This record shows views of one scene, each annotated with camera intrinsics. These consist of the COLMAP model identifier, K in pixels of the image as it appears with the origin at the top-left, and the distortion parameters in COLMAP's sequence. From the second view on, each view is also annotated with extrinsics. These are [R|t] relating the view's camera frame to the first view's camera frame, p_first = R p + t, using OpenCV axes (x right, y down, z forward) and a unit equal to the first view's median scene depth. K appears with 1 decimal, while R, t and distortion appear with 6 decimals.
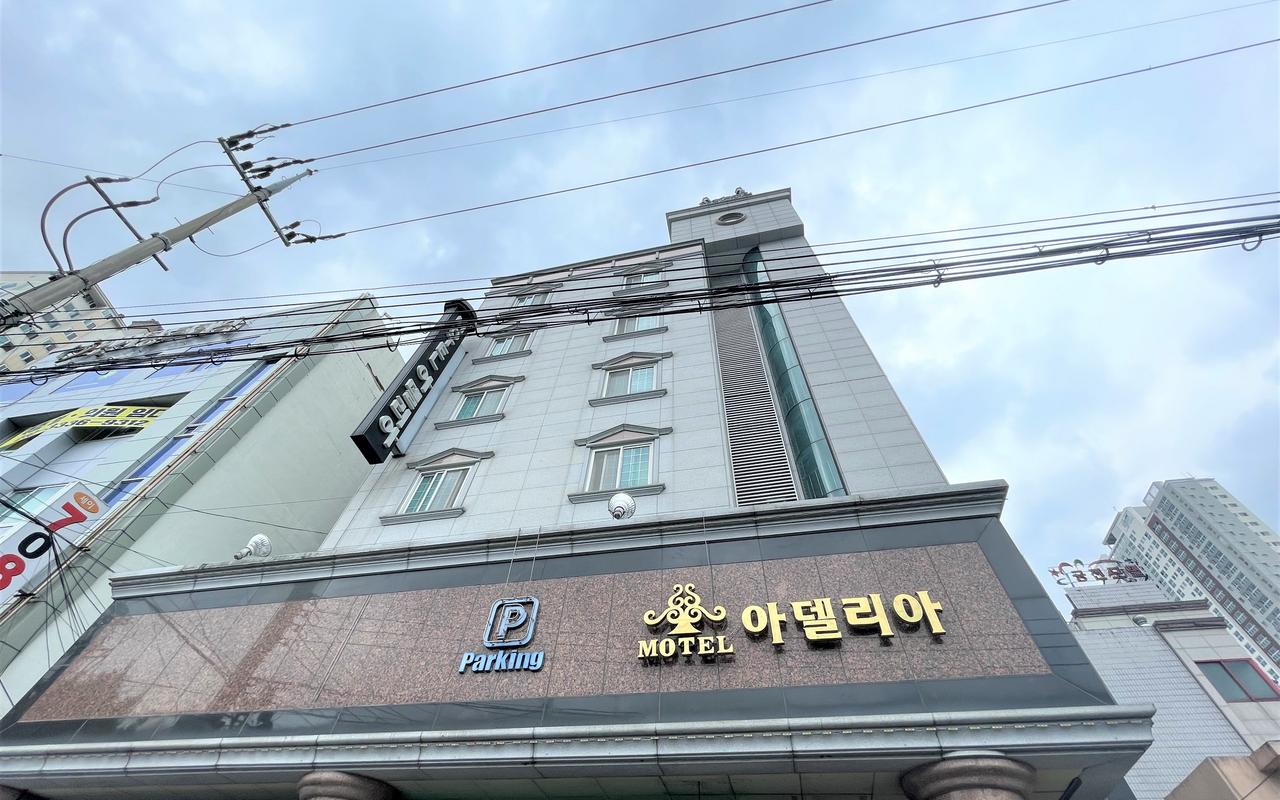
lens RADIAL K [[519.3, 0, 640.0], [0, 519.3, 400.0], [0, 0, 1]] dist [-0.003448, -0.000463]
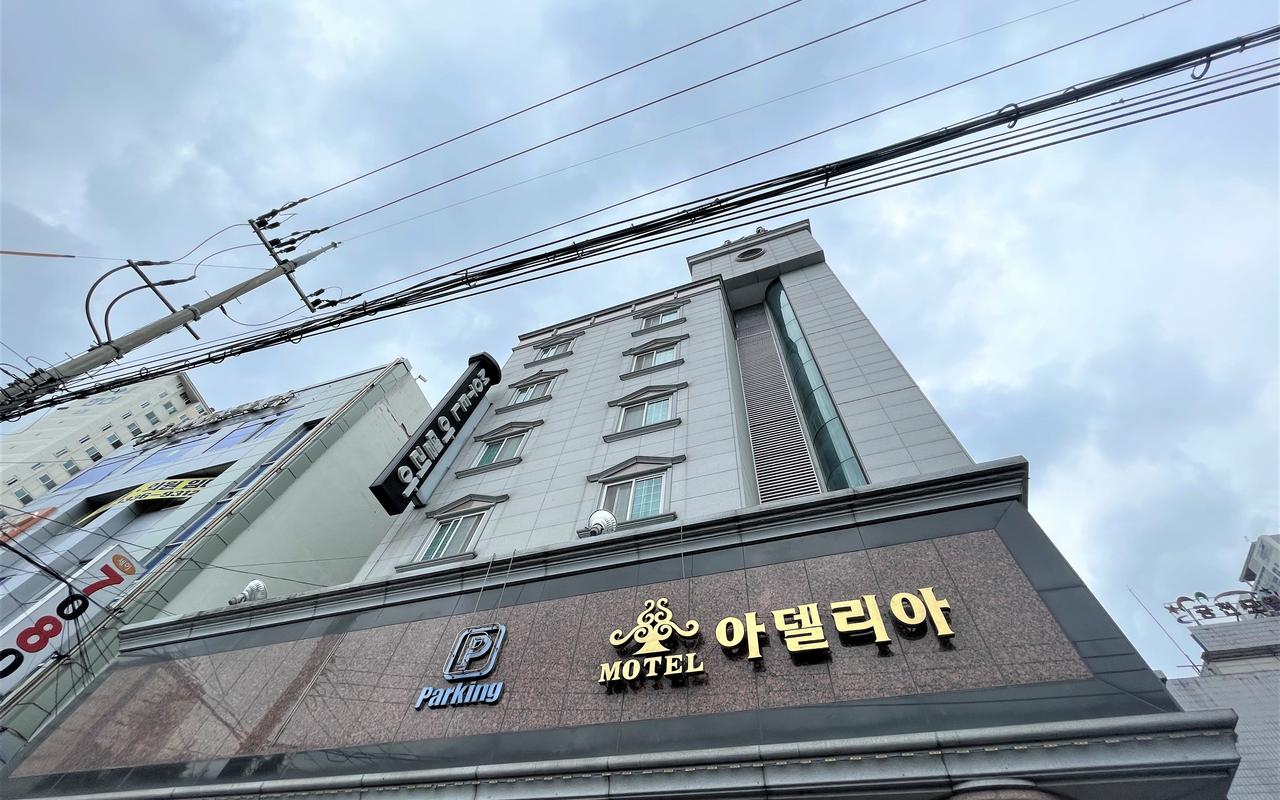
lens RADIAL K [[519.3, 0, 640.0], [0, 519.3, 400.0], [0, 0, 1]] dist [-0.003448, -0.000463]
pose [[0.991645, -0.082816, -0.098905, 0.091211], [0.071369, 0.990897, -0.114152, 0.061051], [0.107458, 0.106139, 0.988528, 0.042886]]
